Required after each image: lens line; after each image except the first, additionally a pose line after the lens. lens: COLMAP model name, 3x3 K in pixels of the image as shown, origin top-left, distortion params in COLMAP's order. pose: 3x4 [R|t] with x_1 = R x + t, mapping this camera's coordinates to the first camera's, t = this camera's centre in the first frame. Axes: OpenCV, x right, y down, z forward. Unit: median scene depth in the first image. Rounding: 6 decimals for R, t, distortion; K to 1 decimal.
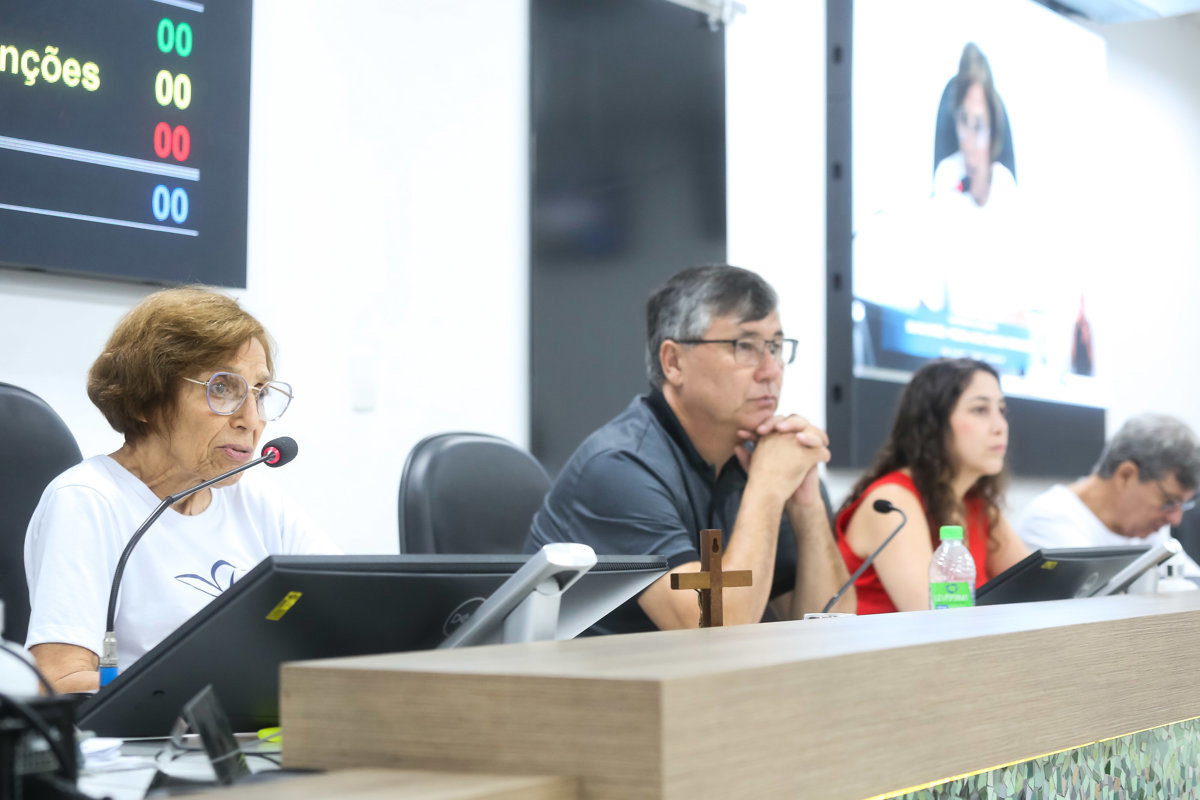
lens RADIAL K [[2574.6, 0, 599.7], [0, 2574.6, 496.5], [0, 0, 1]] dist [-0.510546, 1.195103]
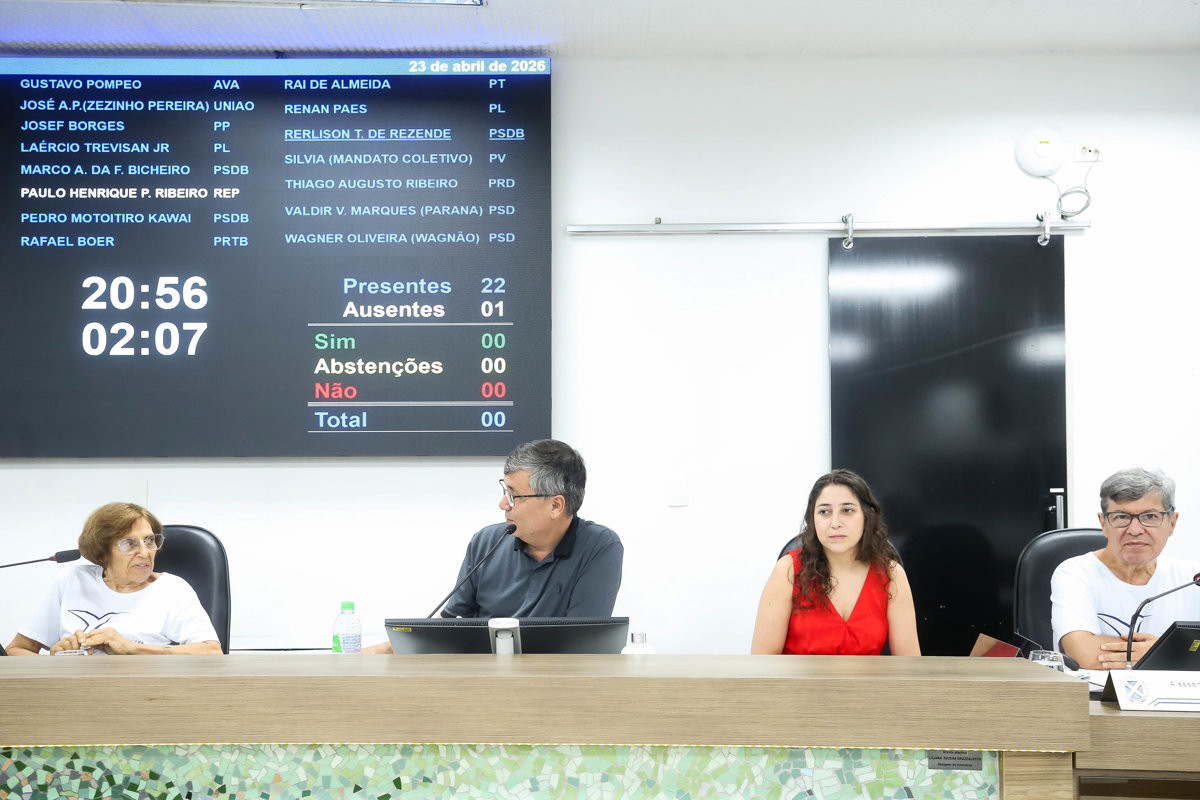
lens RADIAL K [[1048.4, 0, 605.0], [0, 1048.4, 480.9], [0, 0, 1]] dist [0.038855, 0.013211]
pose [[0.486903, -0.028309, -0.872997, 0.664887], [0.013389, 0.999599, -0.024947, -0.038787], [0.873354, 0.000458, 0.487087, 0.644651]]
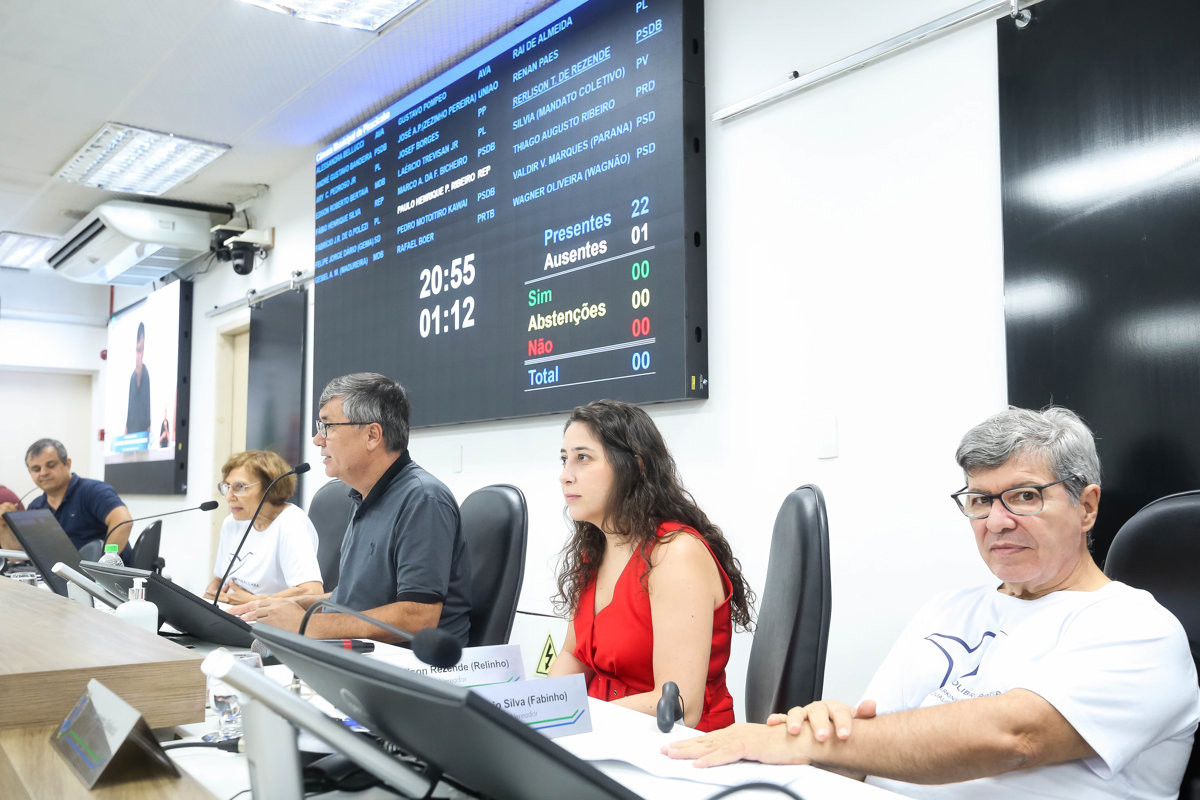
lens RADIAL K [[1142.8, 0, 555.3], [0, 1142.8, 401.3], [0, 0, 1]] dist [0.012070, 0.023093]
pose [[-0.424309, -0.076820, -0.902253, 0.616786], [0.007136, 0.996080, -0.088165, -0.012080], [0.905489, -0.043847, -0.422098, 1.299209]]
